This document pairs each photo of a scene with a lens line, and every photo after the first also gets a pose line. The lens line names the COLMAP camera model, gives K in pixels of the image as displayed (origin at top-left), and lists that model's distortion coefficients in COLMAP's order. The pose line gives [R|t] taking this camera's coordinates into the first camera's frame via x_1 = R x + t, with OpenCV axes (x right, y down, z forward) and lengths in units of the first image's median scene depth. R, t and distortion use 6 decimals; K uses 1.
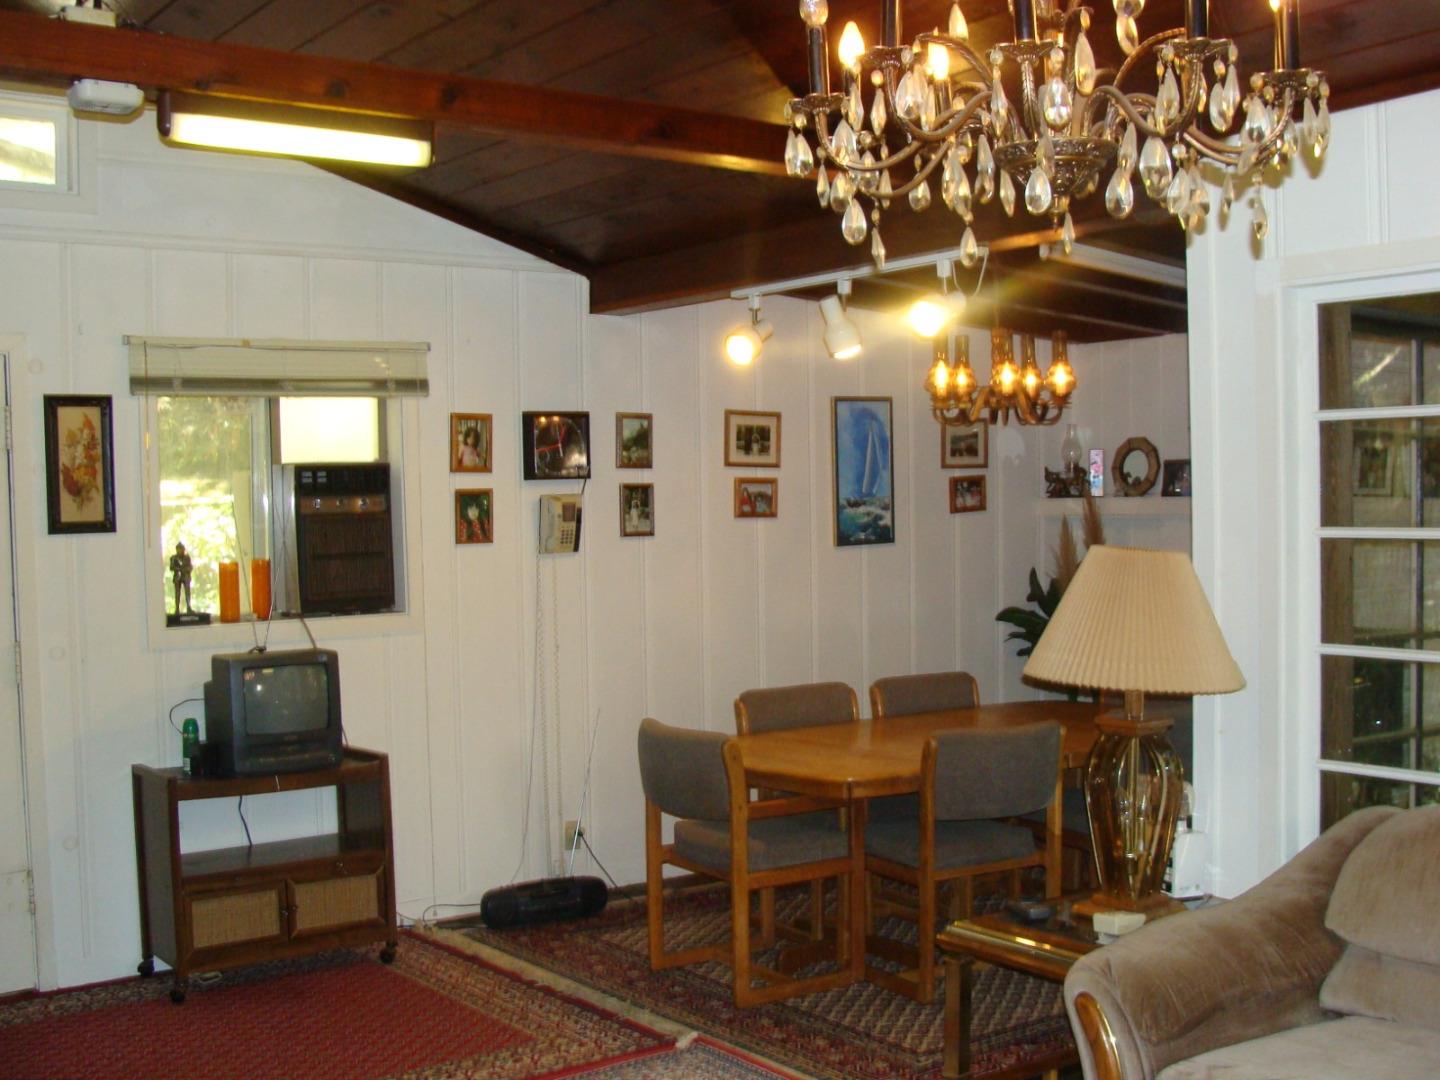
lens RADIAL K [[1643.5, 0, 720.0], [0, 1643.5, 540.0], [0, 0, 1]] dist [-0.200756, 0.305354]
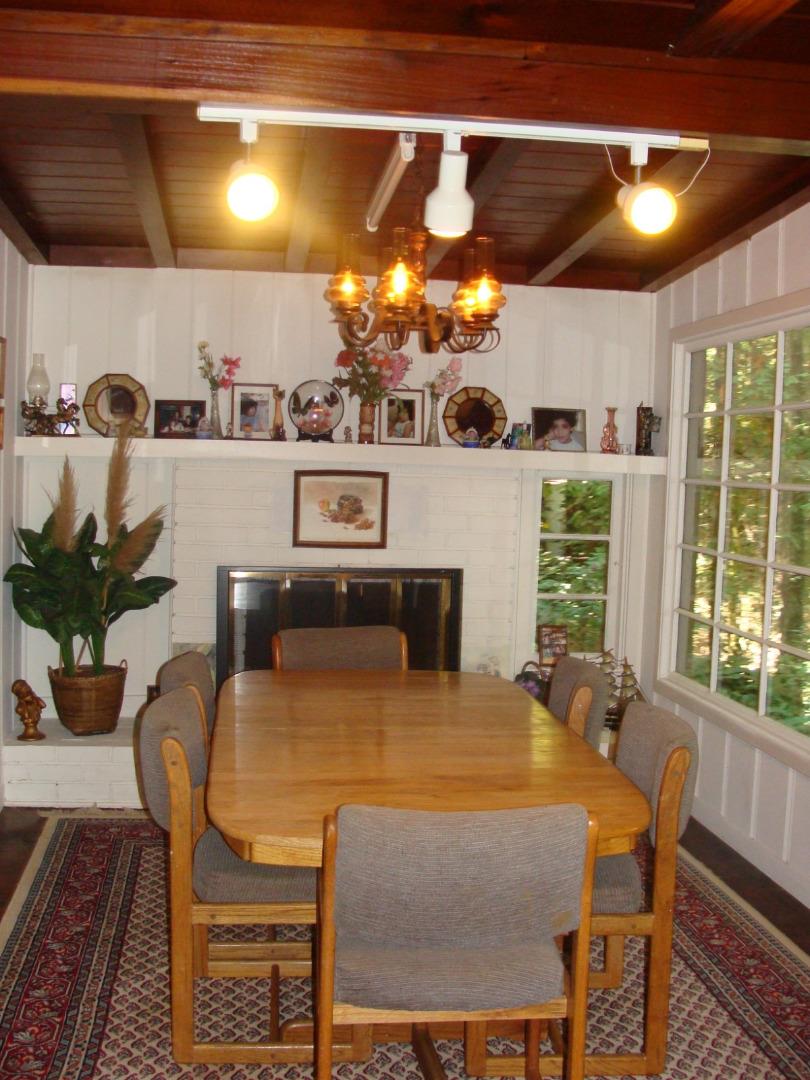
lens RADIAL K [[1232.6, 0, 405.0], [0, 1232.6, 540.0], [0, 0, 1]] dist [-0.200756, 0.305354]
pose [[0.490145, -0.042544, 0.870602, -0.288500], [-0.005101, 0.998651, 0.051673, -0.005591], [-0.871626, -0.029768, 0.489267, 0.550406]]
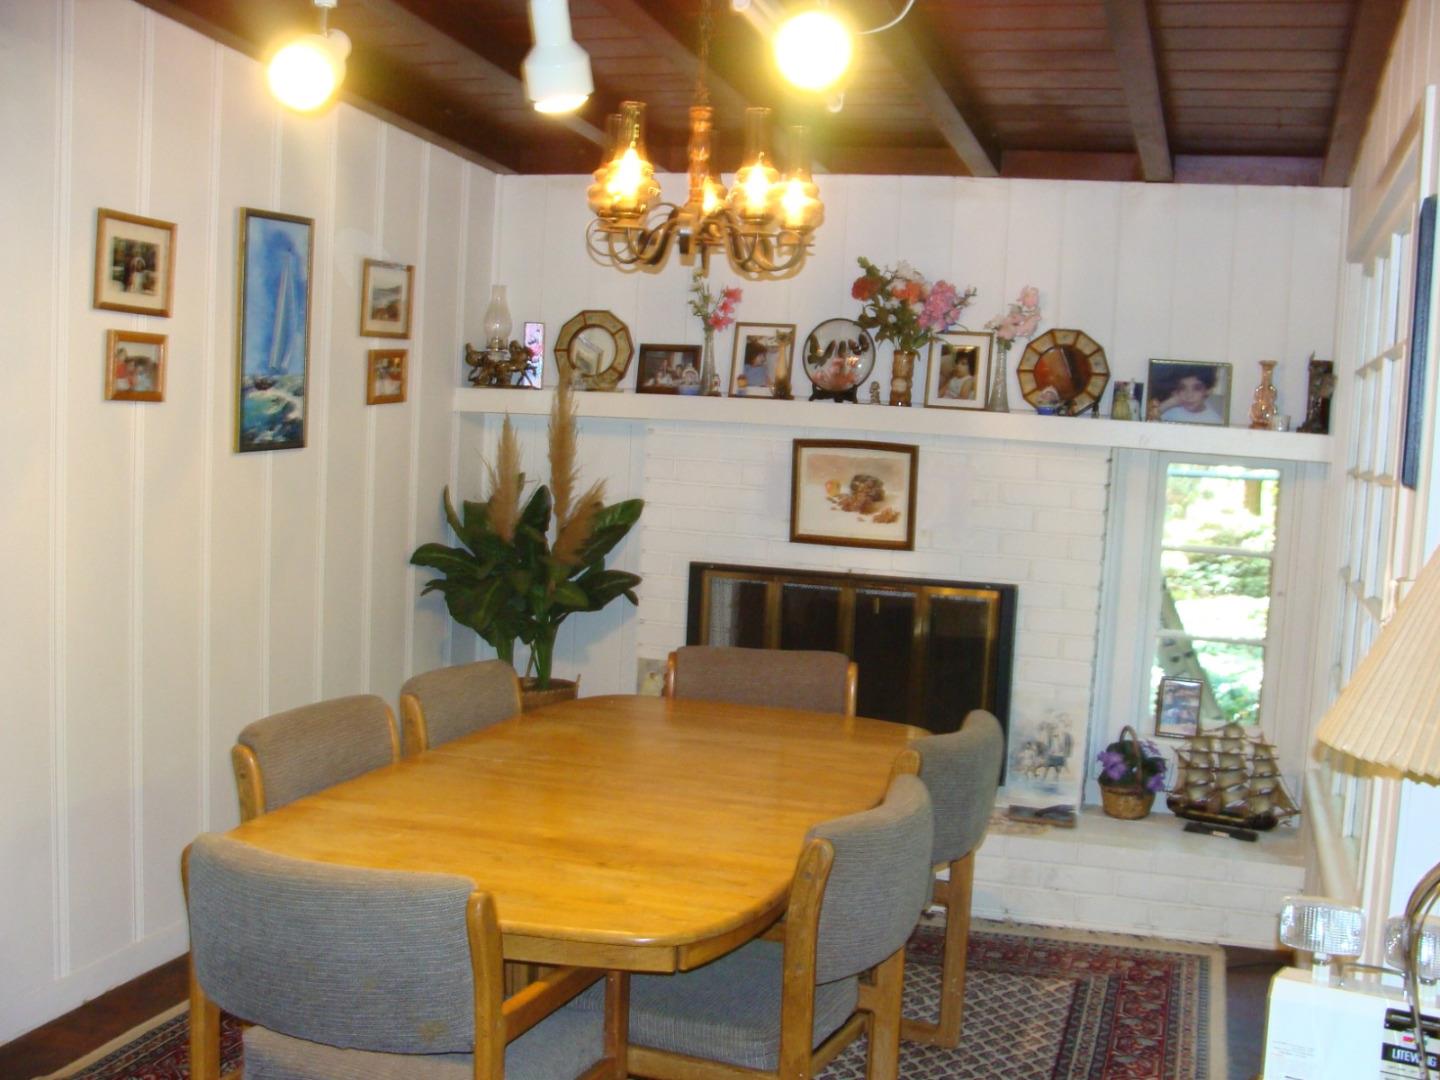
lens RADIAL K [[1643.5, 0, 720.0], [0, 1643.5, 540.0], [0, 0, 1]] dist [-0.200756, 0.305354]
pose [[0.807096, -0.003735, 0.590409, -0.138933], [-0.035673, 0.997845, 0.055079, -0.003136], [-0.589342, -0.065516, 0.805223, 0.397821]]
